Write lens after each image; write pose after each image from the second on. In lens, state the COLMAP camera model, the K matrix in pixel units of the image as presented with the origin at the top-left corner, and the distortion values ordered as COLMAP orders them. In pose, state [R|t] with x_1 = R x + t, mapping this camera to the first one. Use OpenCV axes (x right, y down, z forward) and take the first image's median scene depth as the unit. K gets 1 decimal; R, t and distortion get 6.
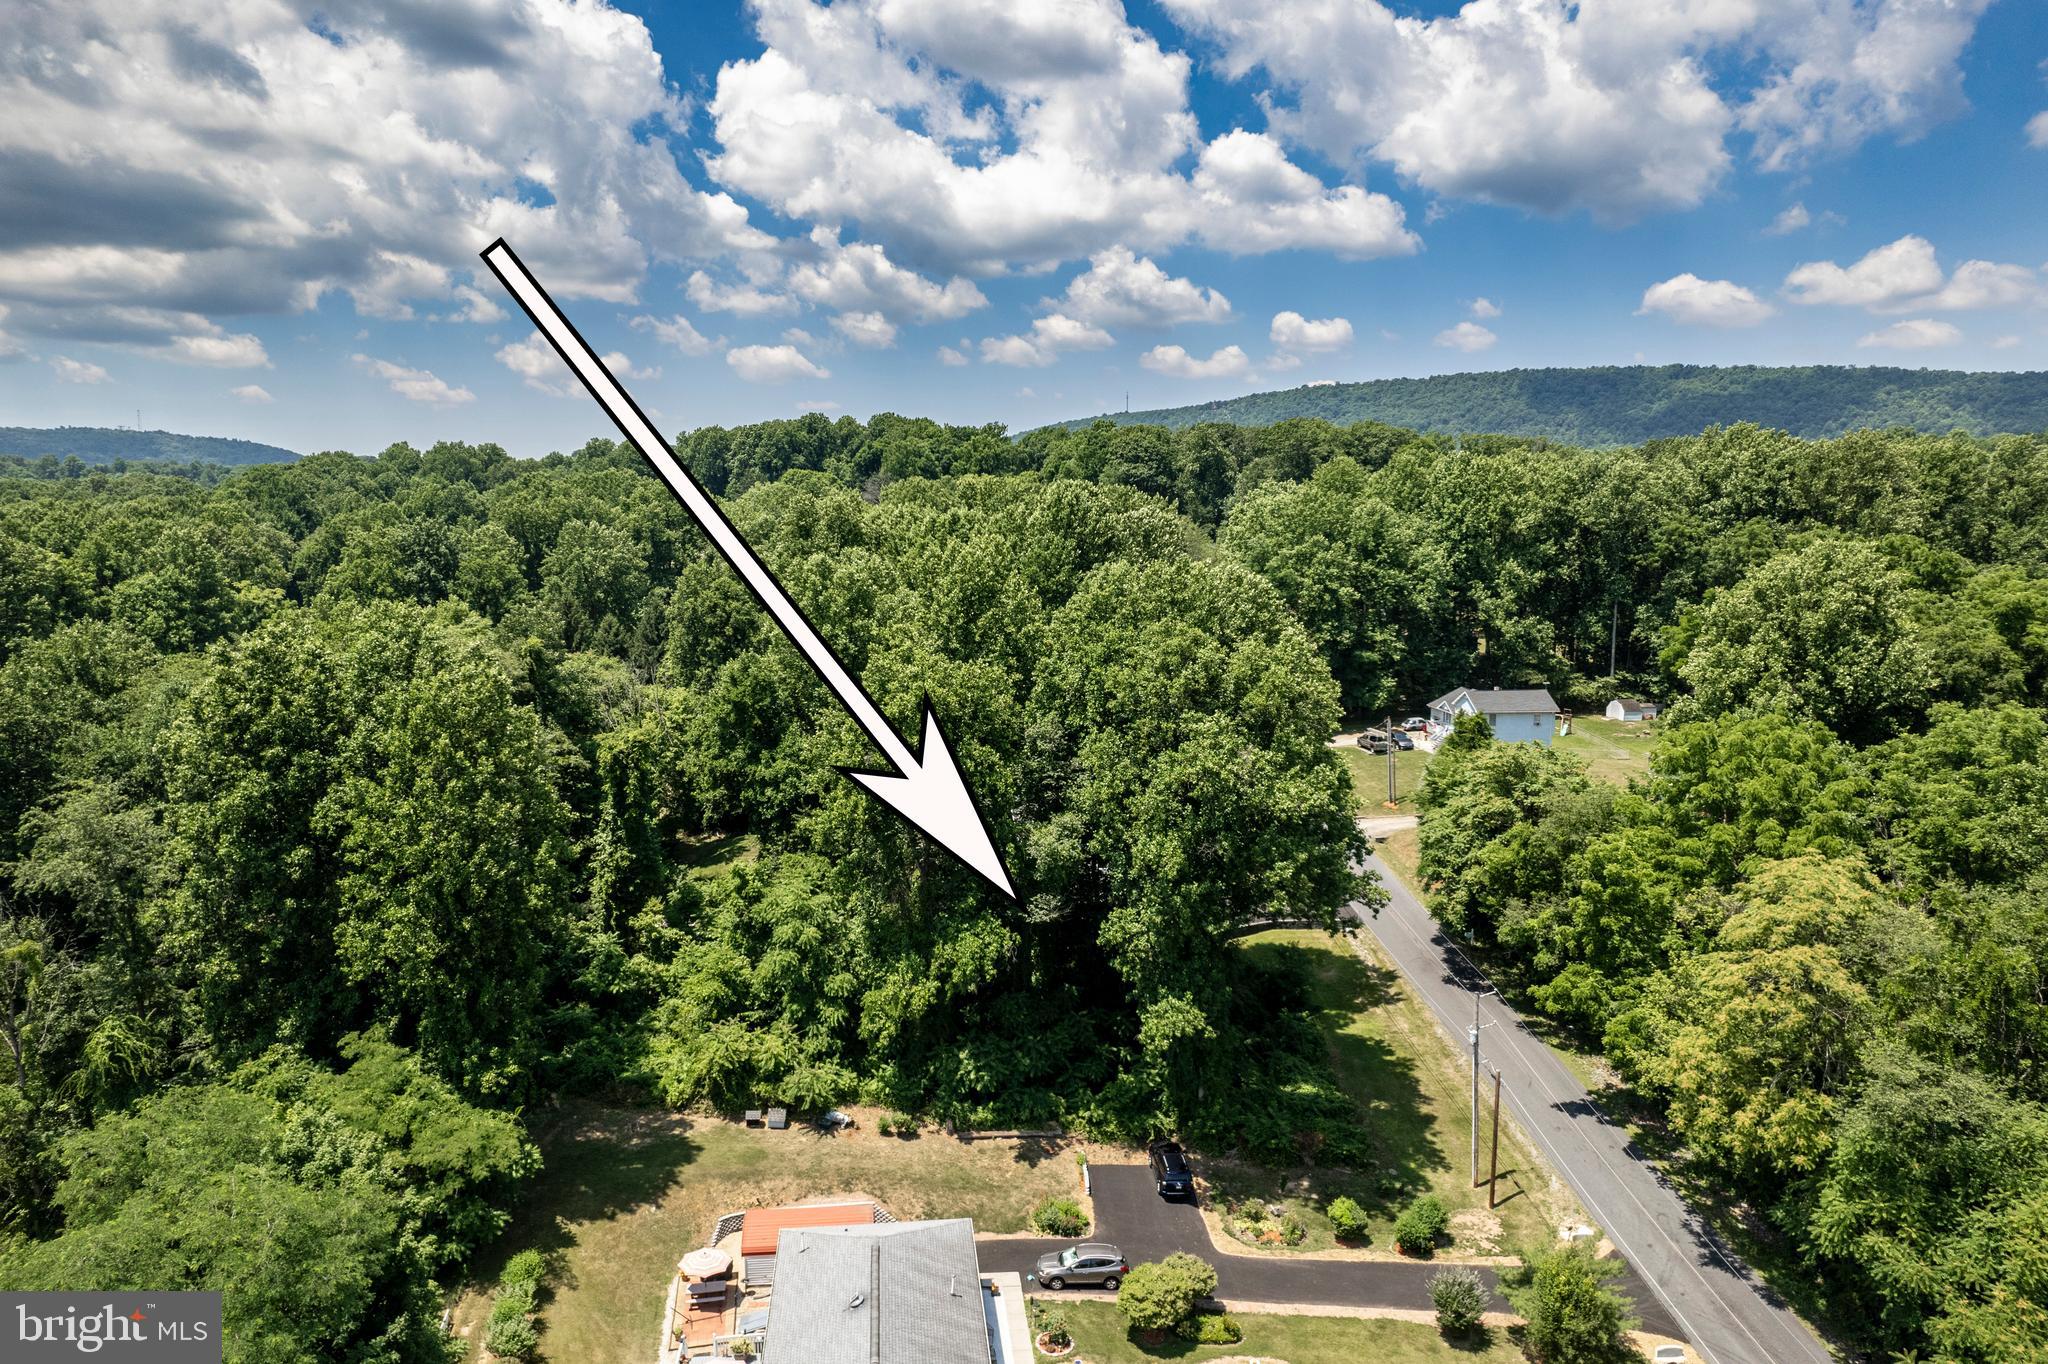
lens RADIAL K [[1348.0, 0, 1025.3], [0, 1348.0, 687.1], [0, 0, 1]] dist [-0.080461, 0.079290]
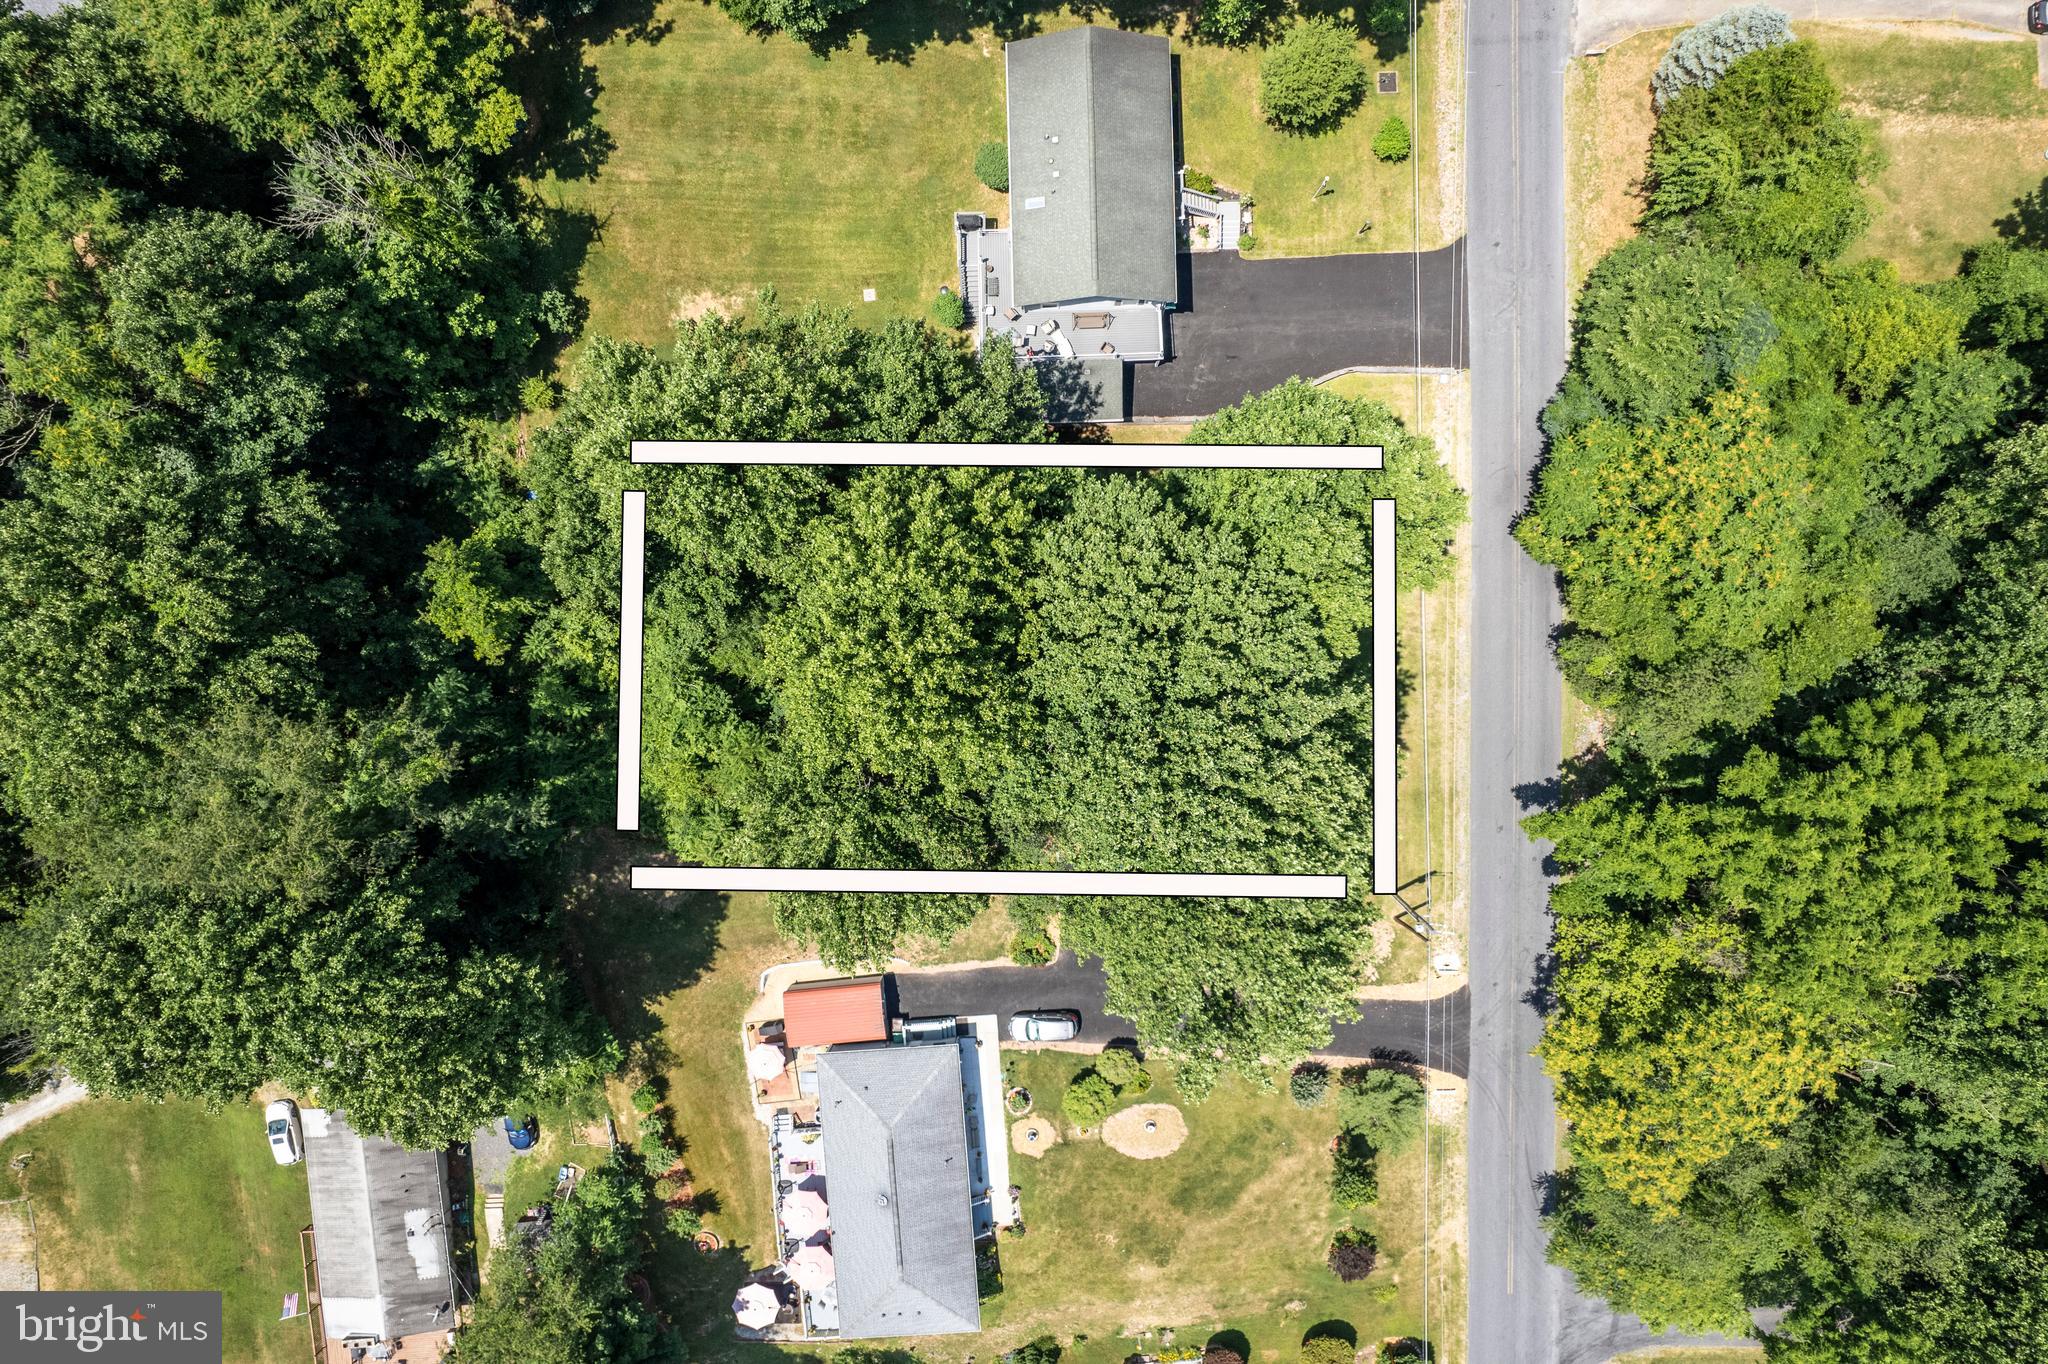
lens RADIAL K [[1325.4, 0, 1035.6], [0, 1325.4, 674.6], [0, 0, 1]] dist [-0.085263, 0.078695]
pose [[0.999207, 0.037885, -0.012254, 0.031050], [0.008984, 0.085292, 0.996315, -0.766767], [0.038790, -0.995635, 0.084884, 1.042049]]
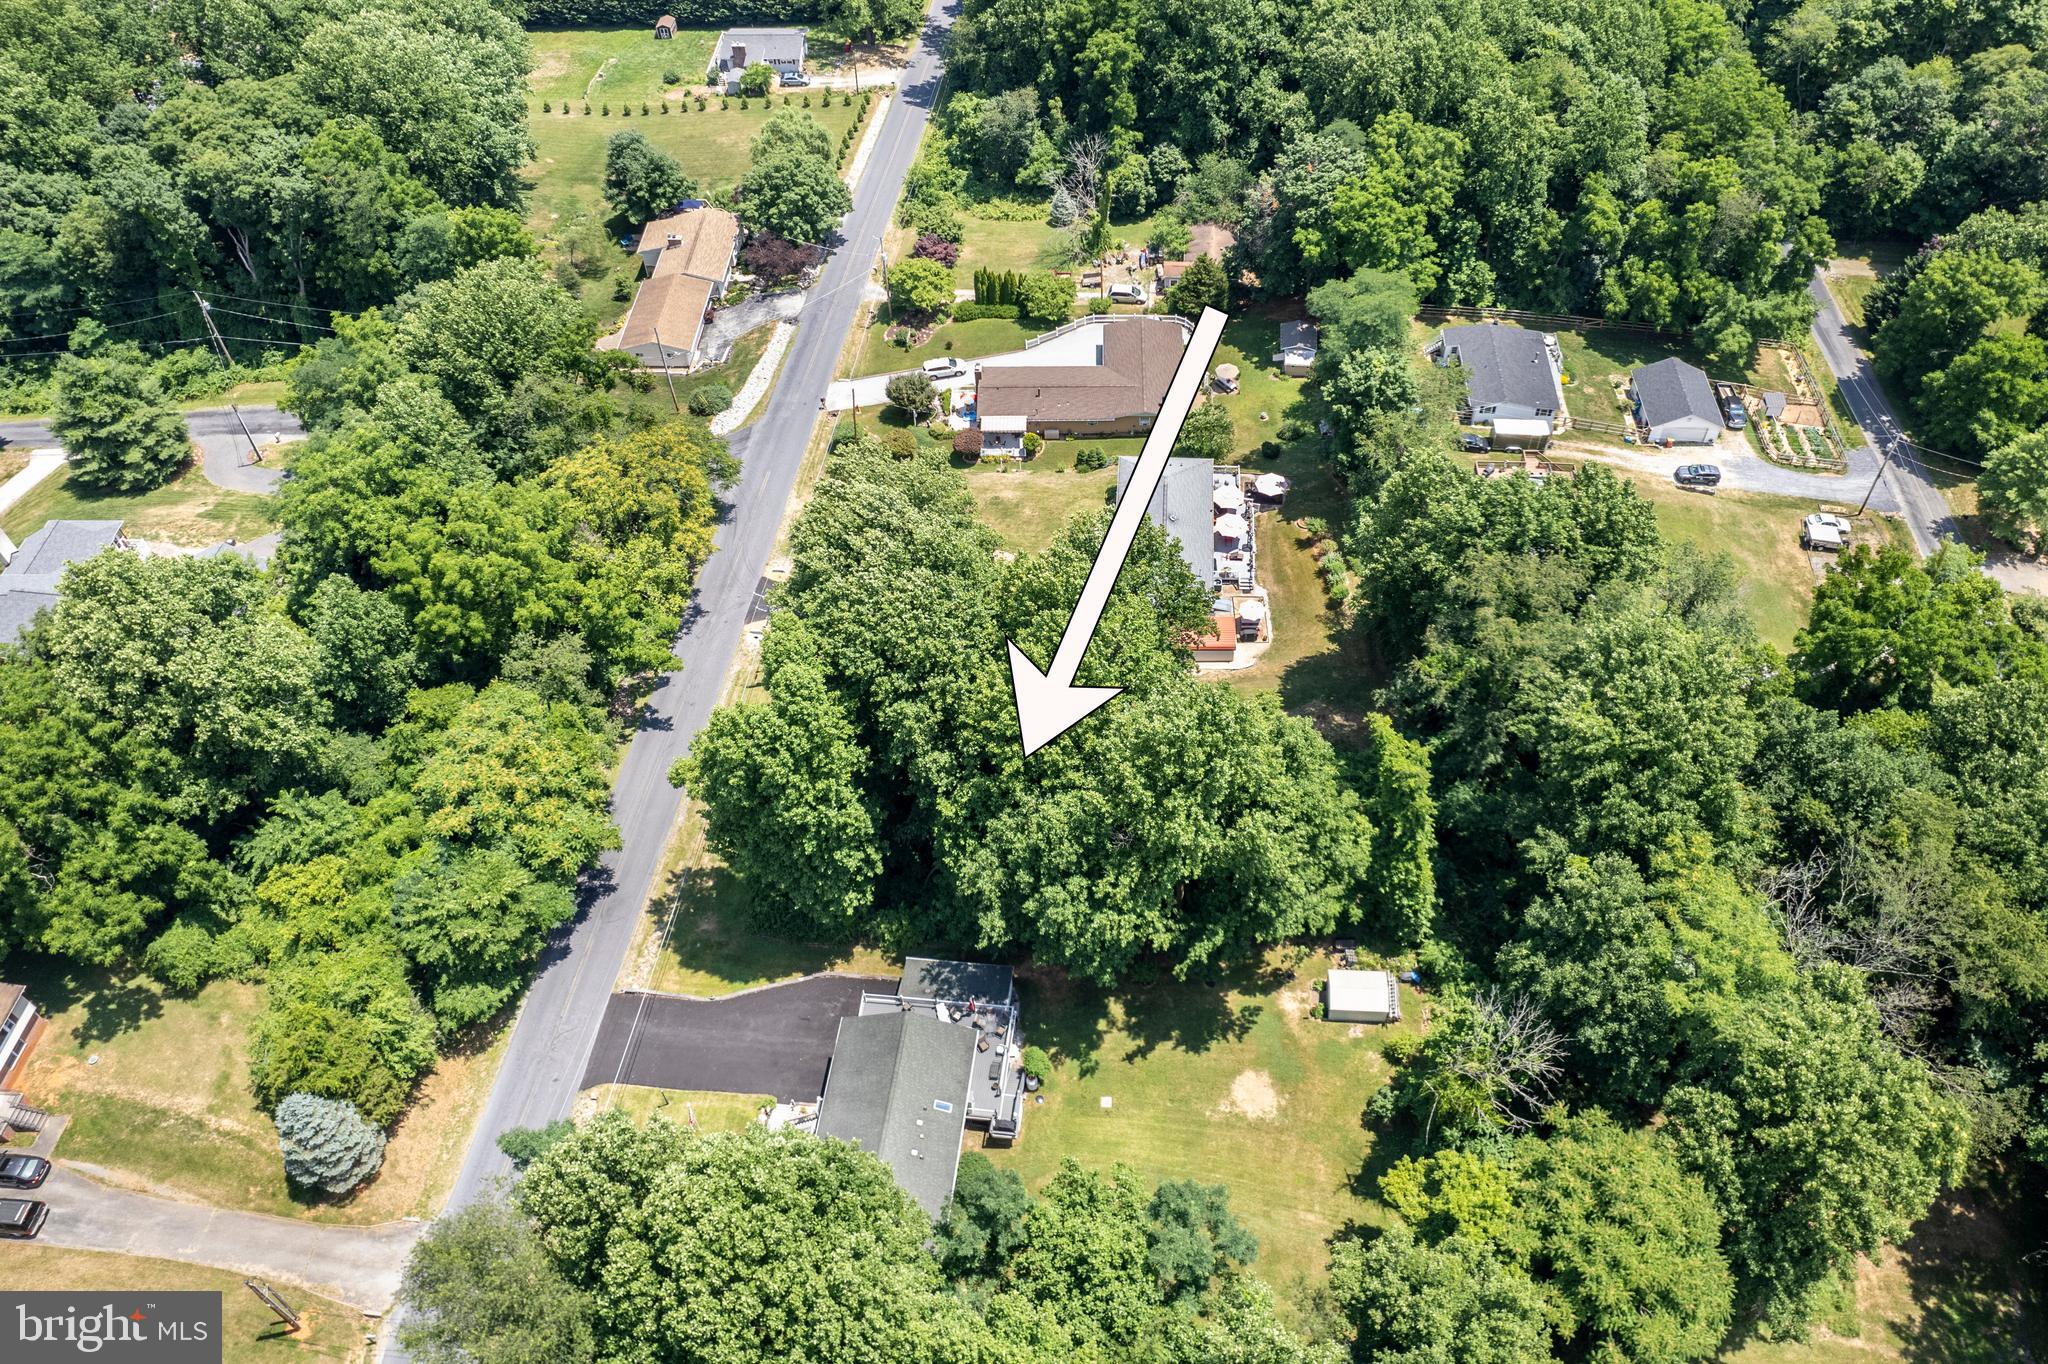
lens RADIAL K [[1539.0, 0, 1075.7], [0, 1539.0, 544.0], [0, 0, 1]] dist [-0.064413, 0.059349]
pose [[-0.985418, -0.114144, 0.126185, -0.209411], [0.035375, 0.587966, 0.808112, -1.143080], [-0.166434, 0.800792, -0.575354, 1.803278]]
